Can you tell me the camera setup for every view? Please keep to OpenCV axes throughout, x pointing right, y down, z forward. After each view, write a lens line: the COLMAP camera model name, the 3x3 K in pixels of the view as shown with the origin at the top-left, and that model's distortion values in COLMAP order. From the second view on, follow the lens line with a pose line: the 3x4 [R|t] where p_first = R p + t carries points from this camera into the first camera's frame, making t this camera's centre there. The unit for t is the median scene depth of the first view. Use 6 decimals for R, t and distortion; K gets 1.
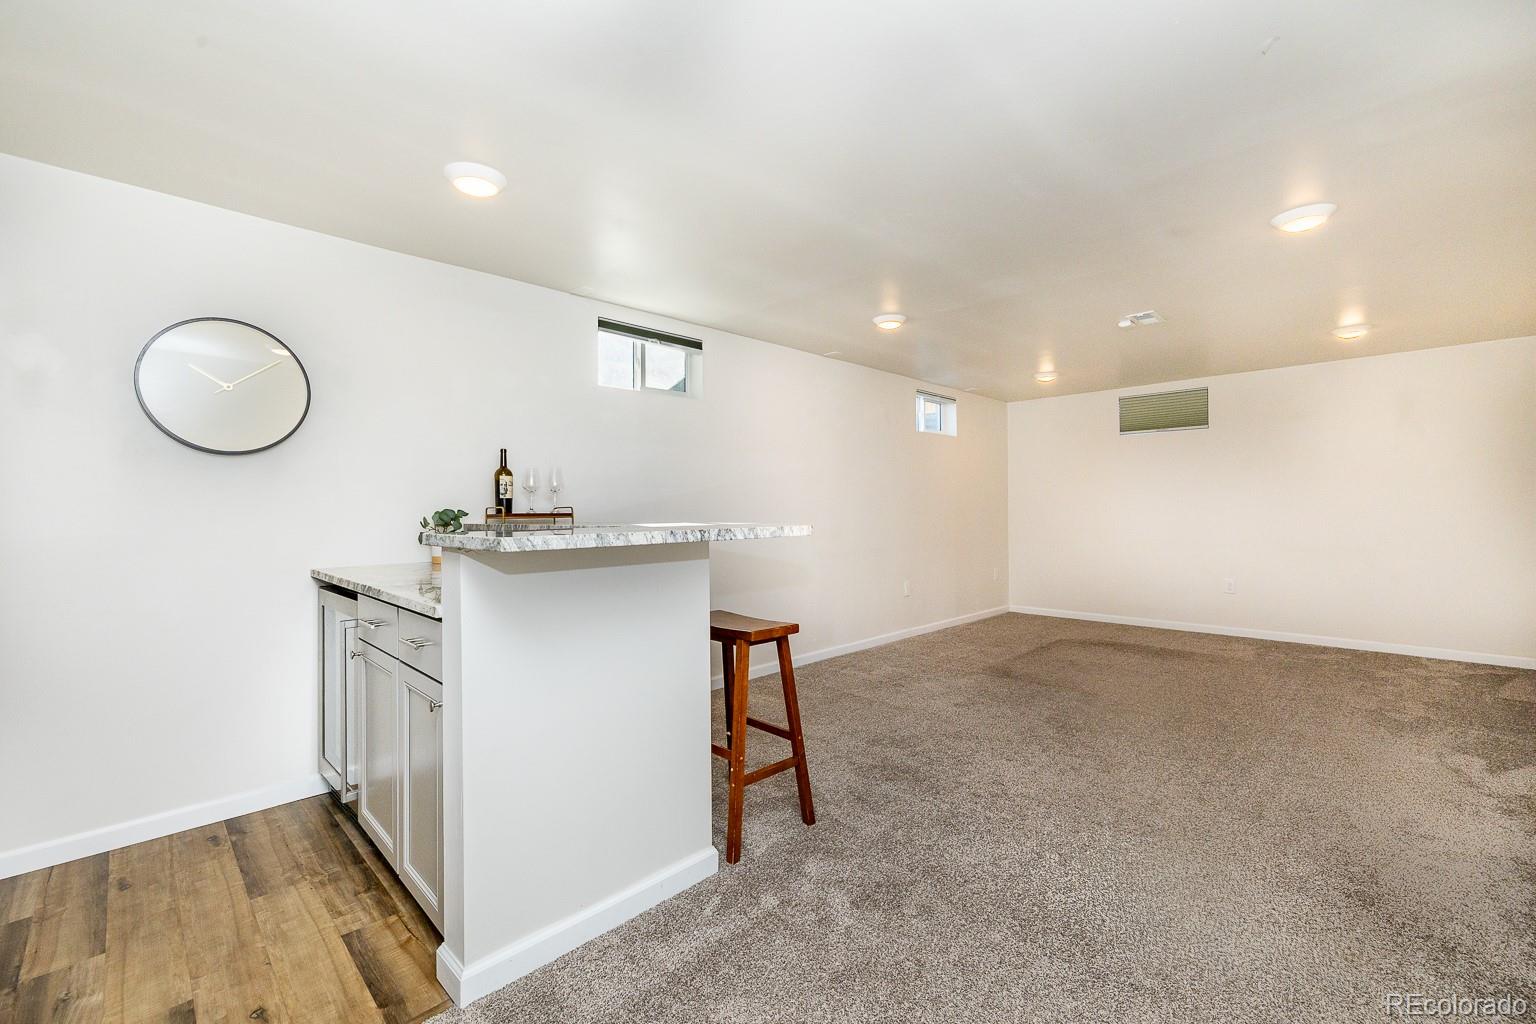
lens RADIAL K [[647.4, 0, 763.9], [0, 647.4, 504.9], [0, 0, 1]] dist [0.002800, -0.000693]
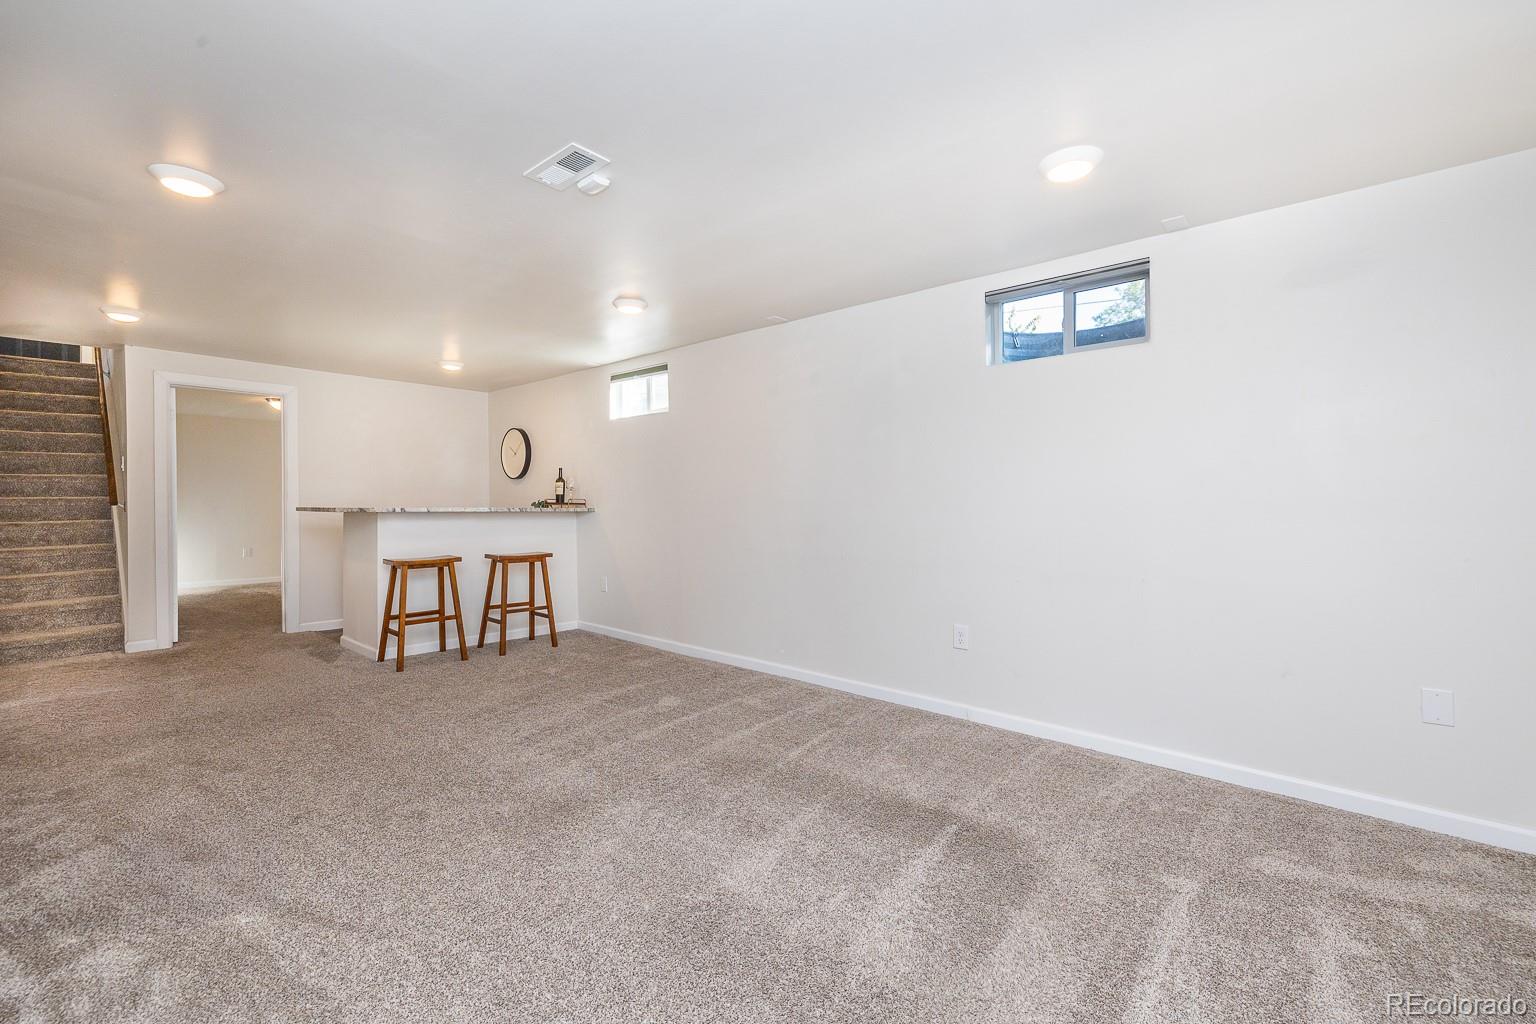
lens RADIAL K [[647.4, 0, 763.9], [0, 647.4, 504.9], [0, 0, 1]] dist [0.002800, -0.000693]
pose [[0.082749, 0.010807, -0.996512, 1.515138], [0.003636, 0.999931, 0.011146, 0.001699], [0.996564, -0.004546, 0.082704, 1.439423]]
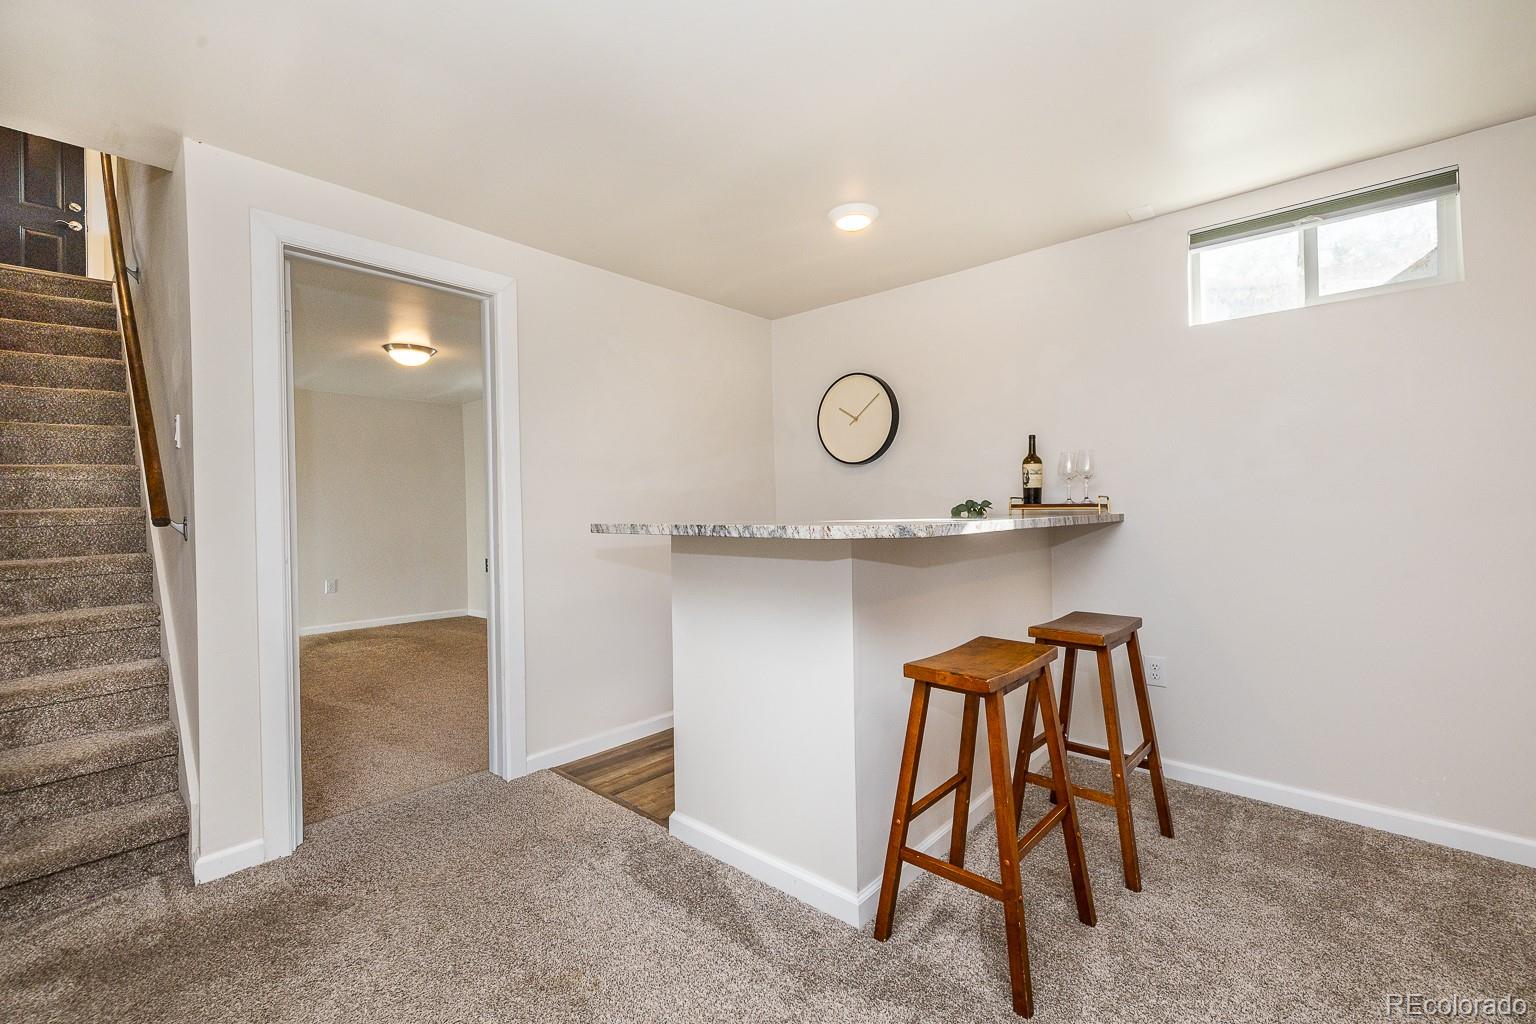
lens RADIAL K [[641.4, 0, 767.5], [0, 641.4, 504.1], [0, 0, 1]] dist [-0.001110, -0.000562]
pose [[0.081327, 0.004362, -0.996678, 0.497418], [0.020490, 0.999772, 0.006048, 0.000504], [0.996477, -0.020913, 0.081219, 0.544189]]
